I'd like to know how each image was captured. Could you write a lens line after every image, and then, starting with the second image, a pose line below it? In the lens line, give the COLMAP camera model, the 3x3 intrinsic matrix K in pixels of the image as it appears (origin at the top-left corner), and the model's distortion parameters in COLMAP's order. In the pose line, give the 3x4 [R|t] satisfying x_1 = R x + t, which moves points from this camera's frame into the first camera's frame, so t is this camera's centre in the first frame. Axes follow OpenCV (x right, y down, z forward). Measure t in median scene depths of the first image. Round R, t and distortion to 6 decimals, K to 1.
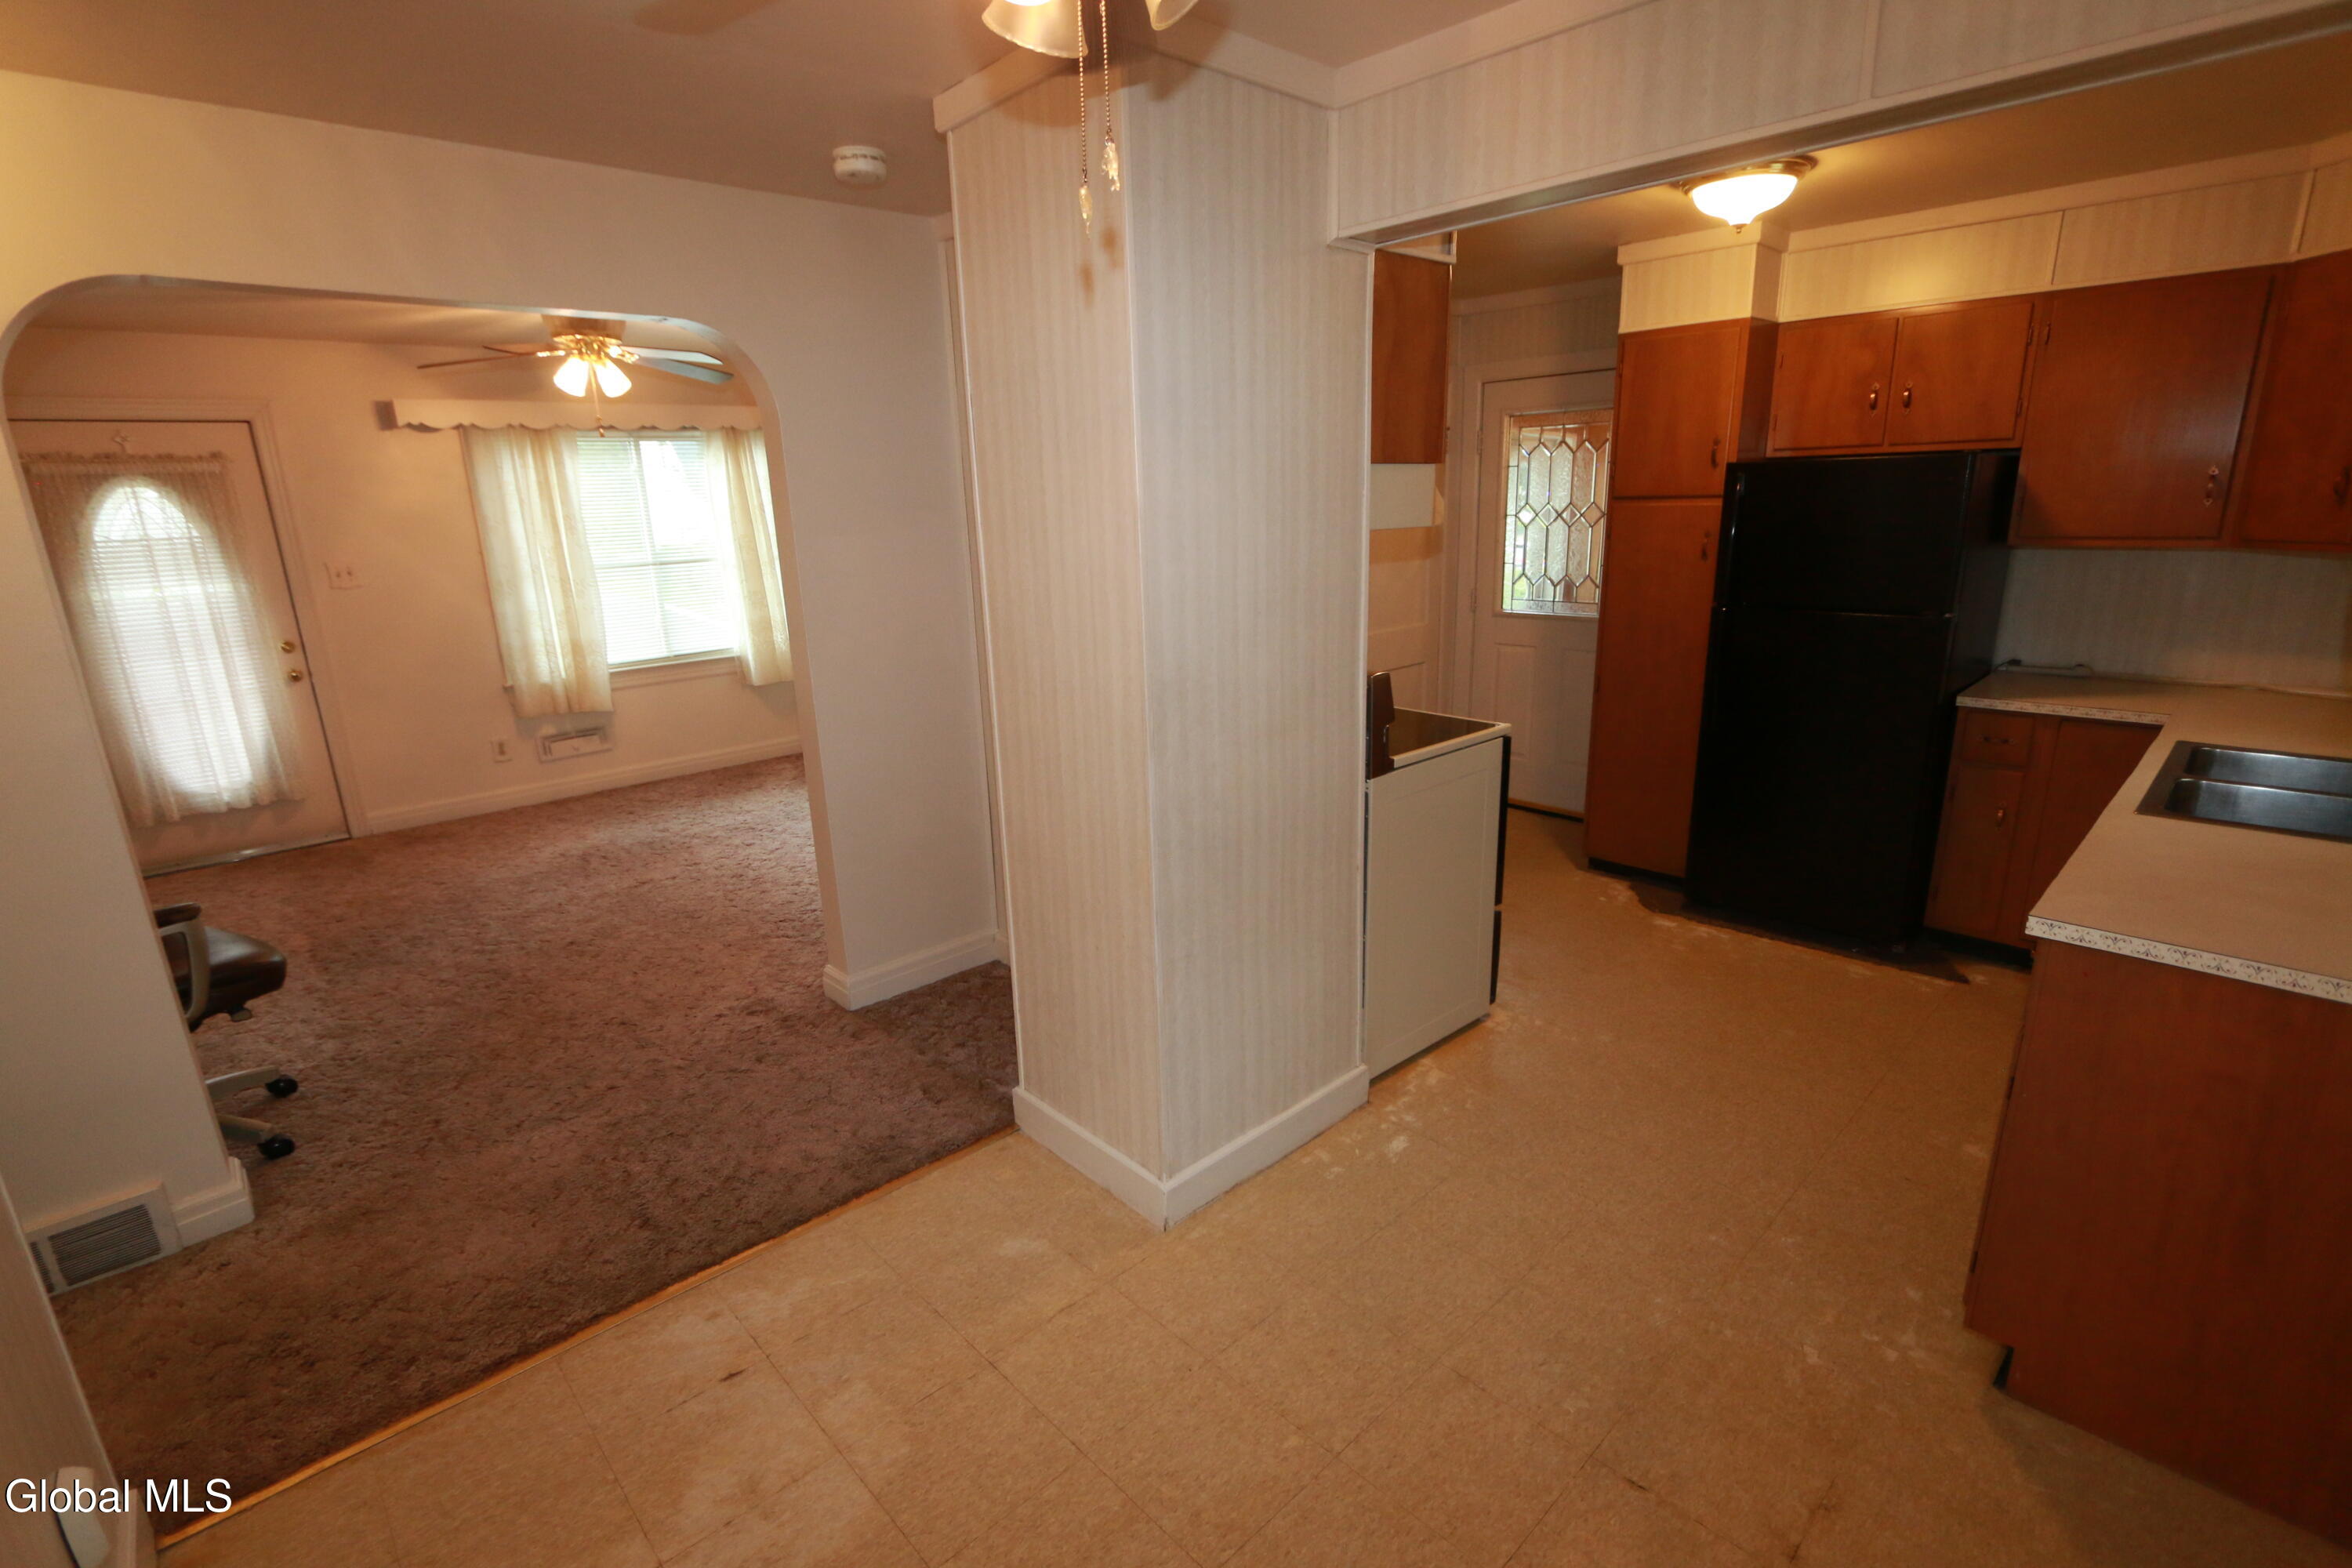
lens RADIAL K [[1075.3, 0, 1168.2], [0, 1075.3, 788.3], [0, 0, 1]] dist [-0.004790, -0.000745]
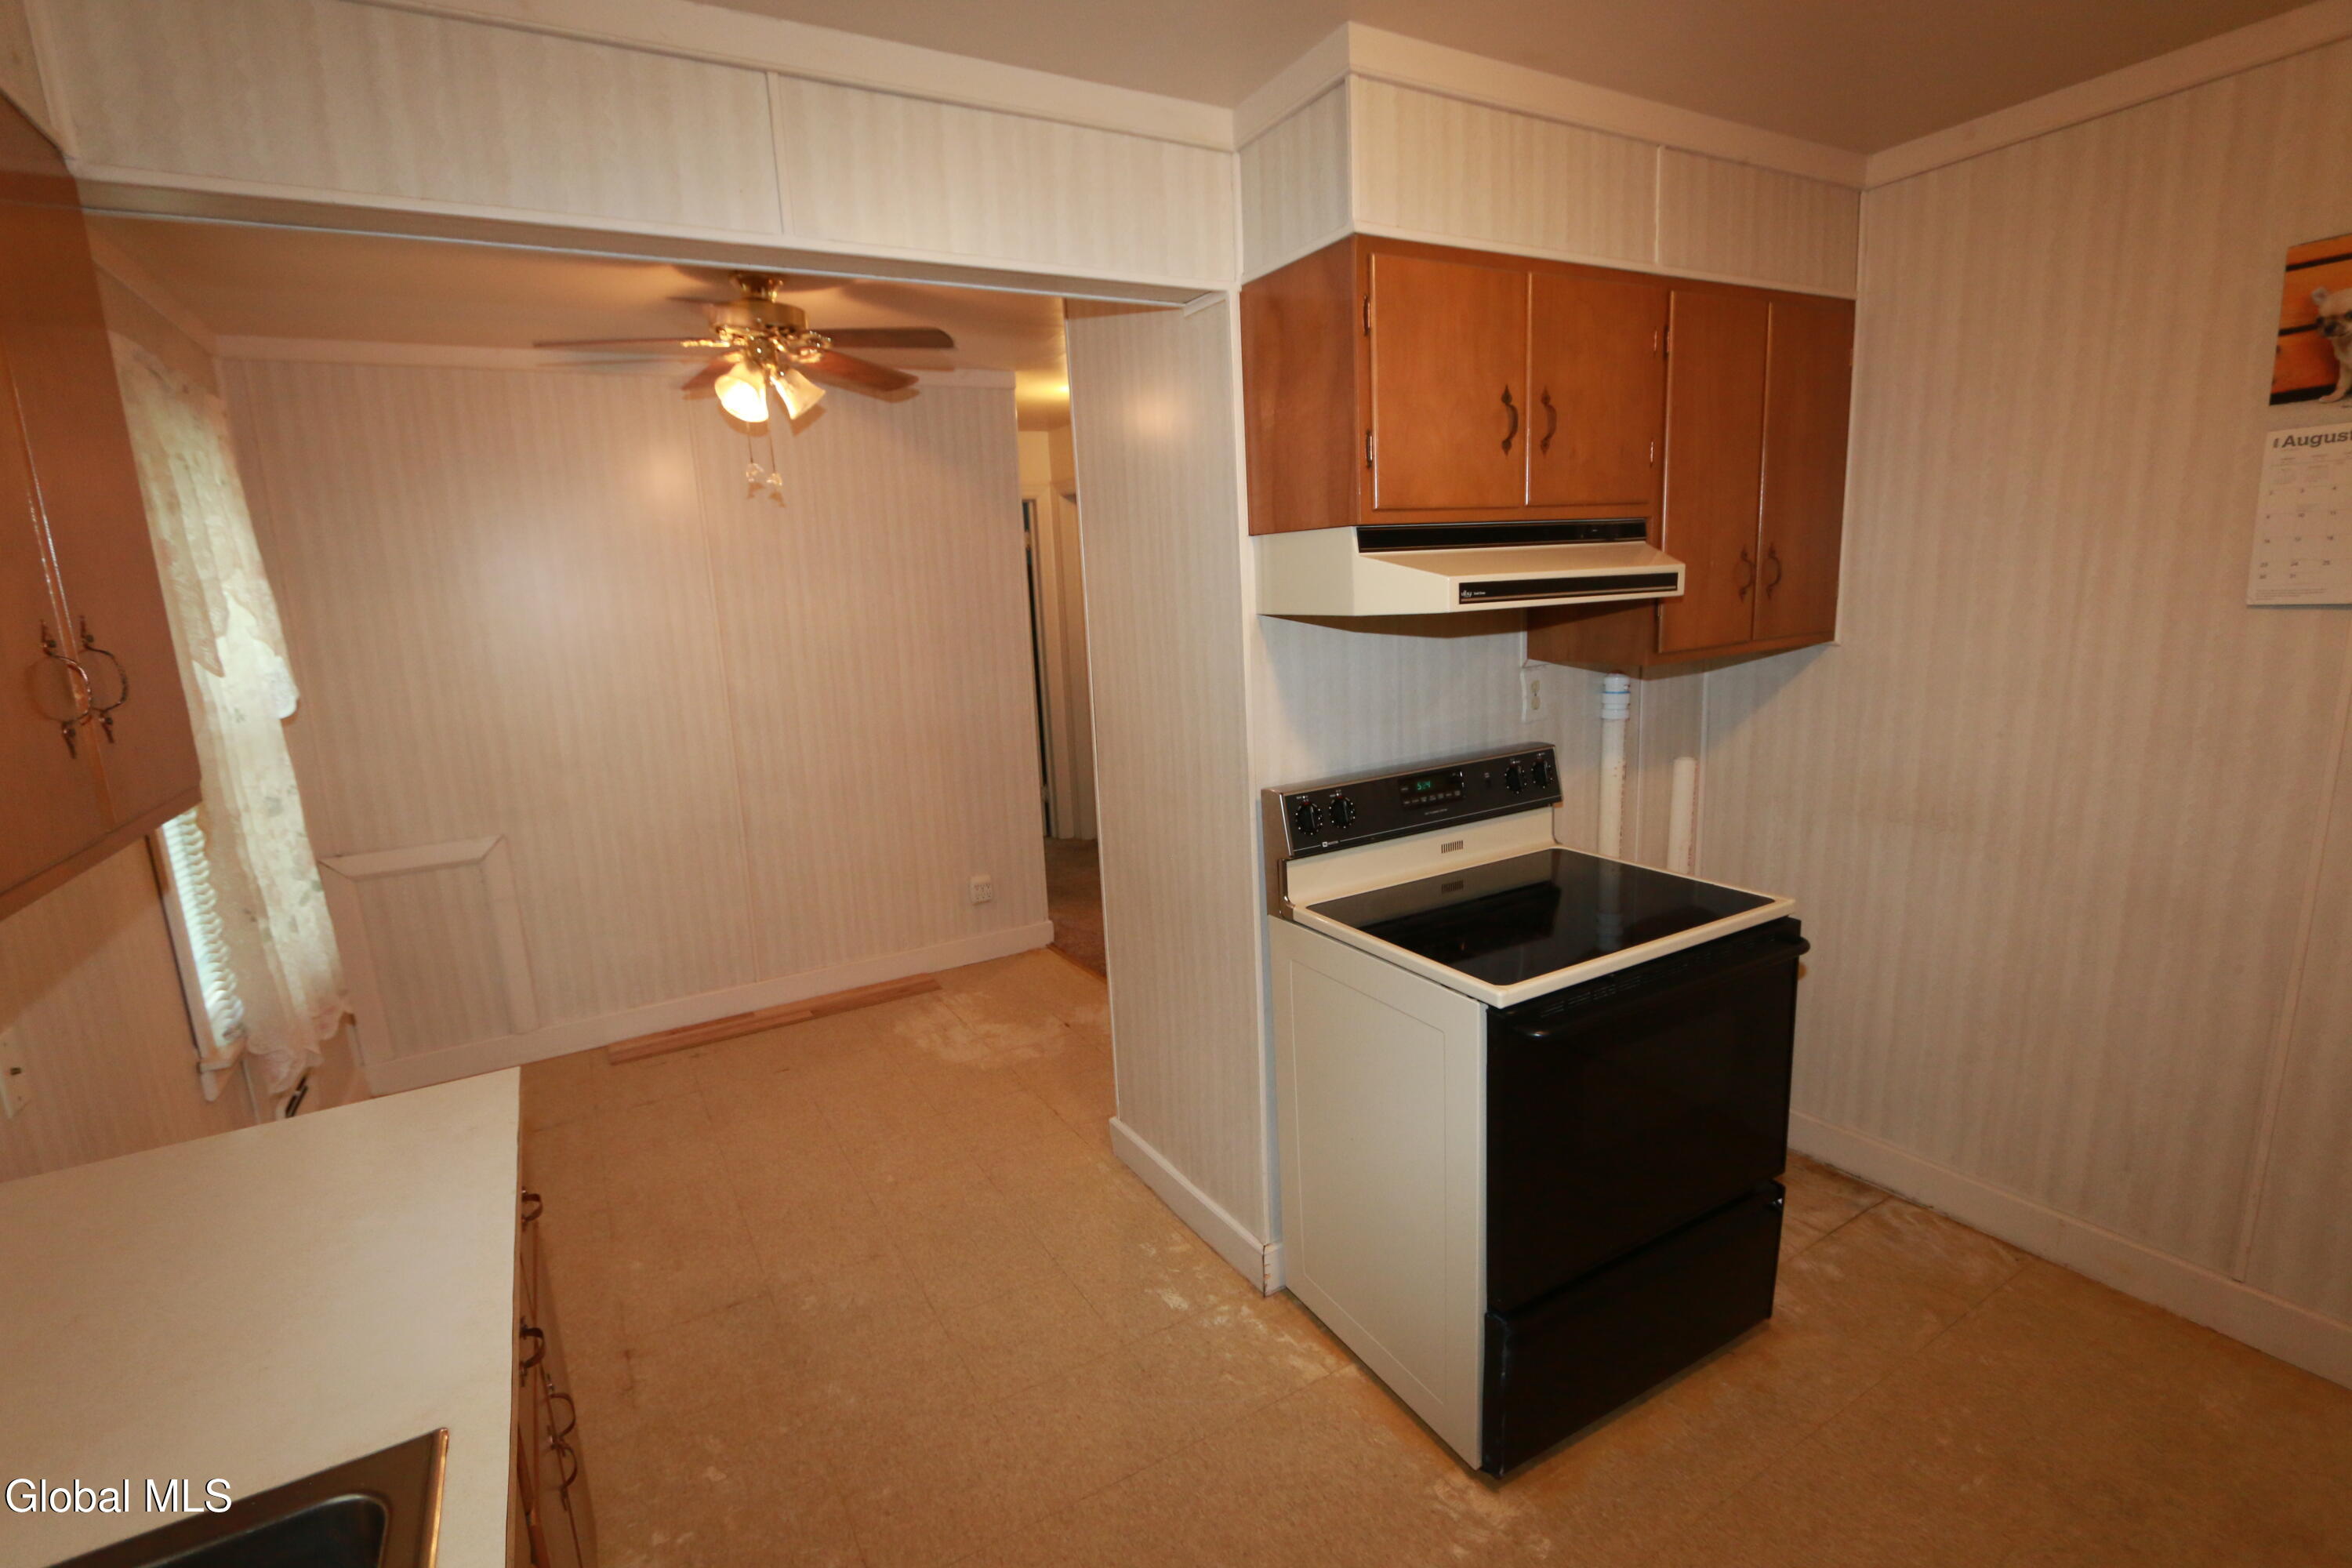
lens RADIAL K [[1075.3, 0, 1176.3], [0, 1075.3, 792.8], [0, 0, 1]] dist [-0.004790, -0.000745]
pose [[-0.215529, 0.229248, -0.949206, 0.466048], [-0.197615, 0.941699, 0.272306, -0.147868], [0.956293, 0.246267, -0.157661, 0.504547]]
